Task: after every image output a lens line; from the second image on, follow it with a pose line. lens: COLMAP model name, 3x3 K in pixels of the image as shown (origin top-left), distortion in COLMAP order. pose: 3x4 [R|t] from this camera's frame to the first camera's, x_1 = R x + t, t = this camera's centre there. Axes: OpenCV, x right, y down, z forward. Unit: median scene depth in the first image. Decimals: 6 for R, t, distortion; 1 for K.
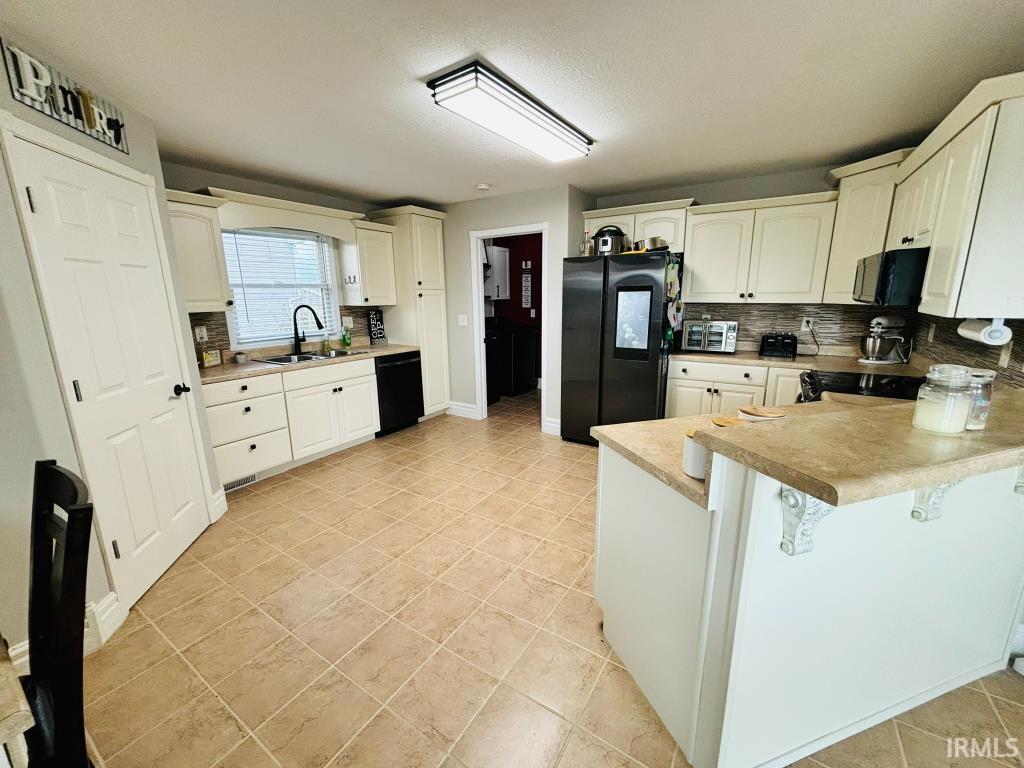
lens RADIAL K [[411.1, 0, 509.2], [0, 411.1, 384.2], [0, 0, 1]] dist [0.008850, -0.007744]
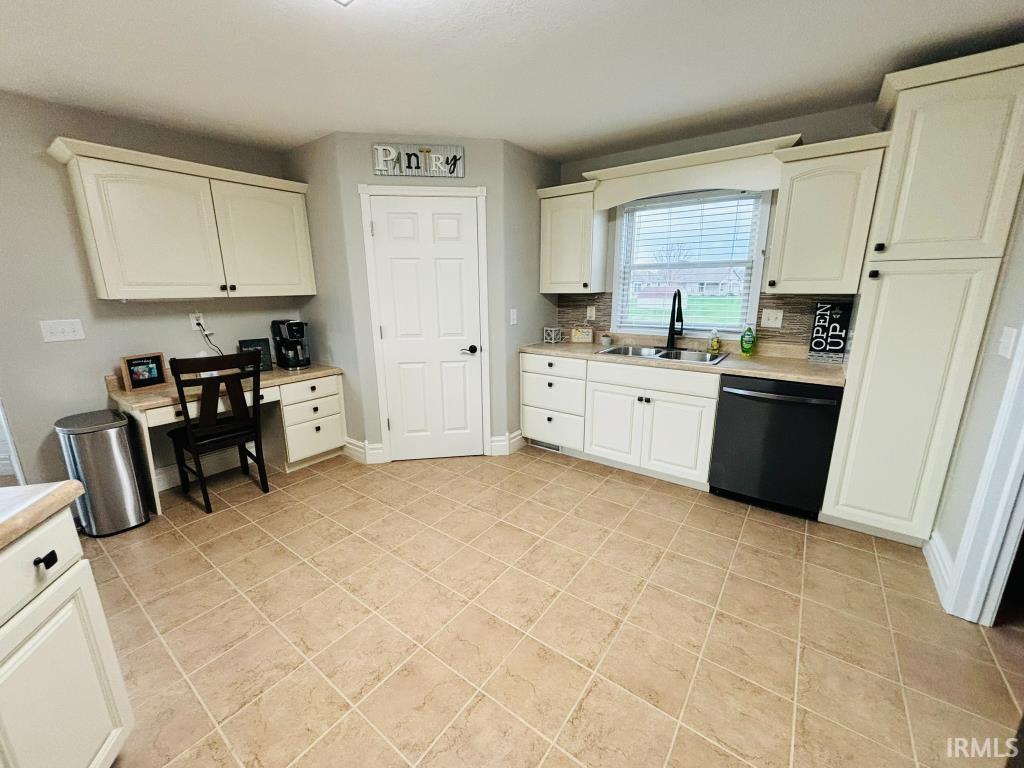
lens RADIAL K [[411.1, 0, 509.2], [0, 411.1, 384.2], [0, 0, 1]] dist [0.008850, -0.007744]
pose [[-0.064813, 0.248034, -0.966581, 0.388277], [-0.202646, 0.945163, 0.256126, -0.181652], [0.977105, 0.212474, -0.010996, 0.844973]]
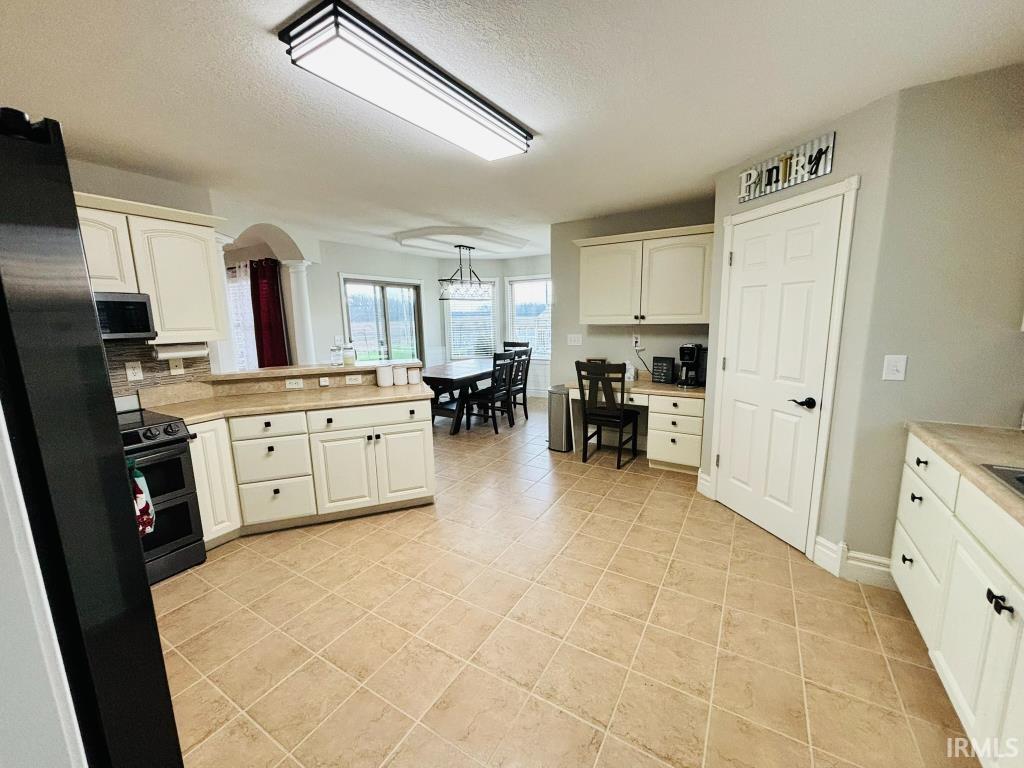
lens RADIAL K [[411.1, 0, 509.2], [0, 411.1, 384.2], [0, 0, 1]] dist [0.008850, -0.007744]
pose [[-0.998862, 0.040212, -0.025651, -0.044558], [0.027757, 0.927408, 0.373021, -0.305308], [0.038789, 0.371885, -0.927468, 1.369676]]
